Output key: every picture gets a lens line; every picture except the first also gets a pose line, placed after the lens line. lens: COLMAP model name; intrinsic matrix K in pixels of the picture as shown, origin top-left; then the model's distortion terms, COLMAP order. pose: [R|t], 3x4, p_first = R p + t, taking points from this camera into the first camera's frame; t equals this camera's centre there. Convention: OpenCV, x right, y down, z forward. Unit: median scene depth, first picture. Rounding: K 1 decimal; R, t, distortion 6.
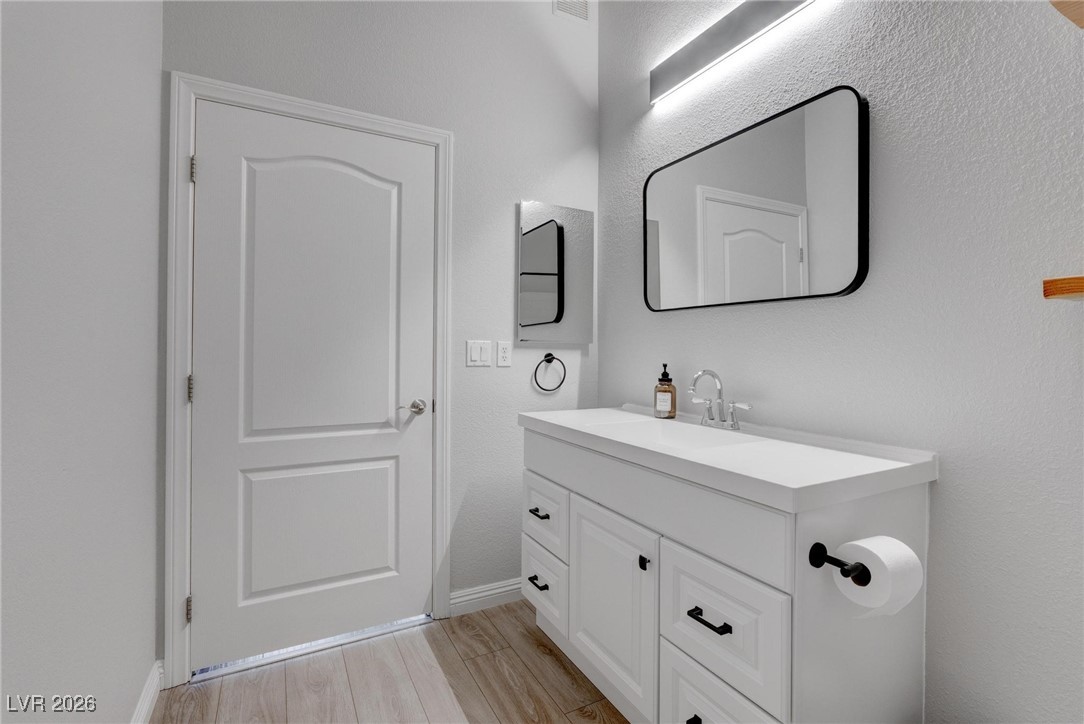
lens RADIAL K [[483.8, 0, 544.1], [0, 483.8, 354.0], [0, 0, 1]] dist [-0.013107, 0.000315]
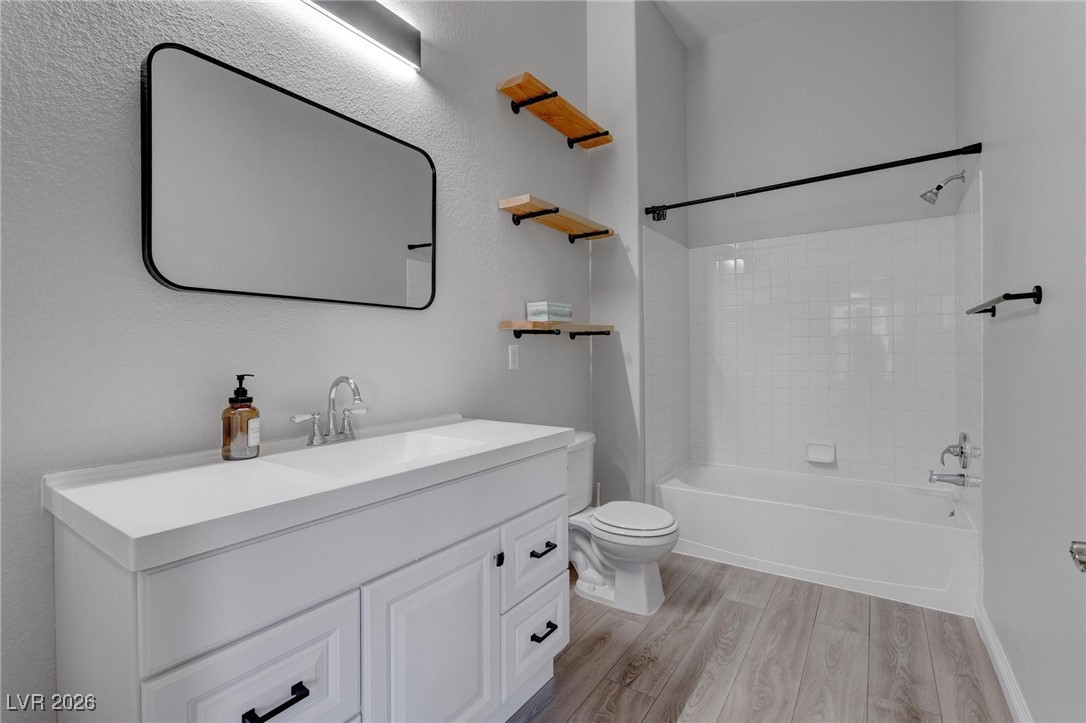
lens RADIAL K [[484.7, 0, 545.1], [0, 484.7, 353.4], [0, 0, 1]] dist [-0.013107, 0.000315]
pose [[-0.439904, -0.008564, 0.898004, -0.574646], [0.007364, 0.999887, 0.013143, -0.015704], [-0.898015, 0.012395, -0.439791, 1.027023]]
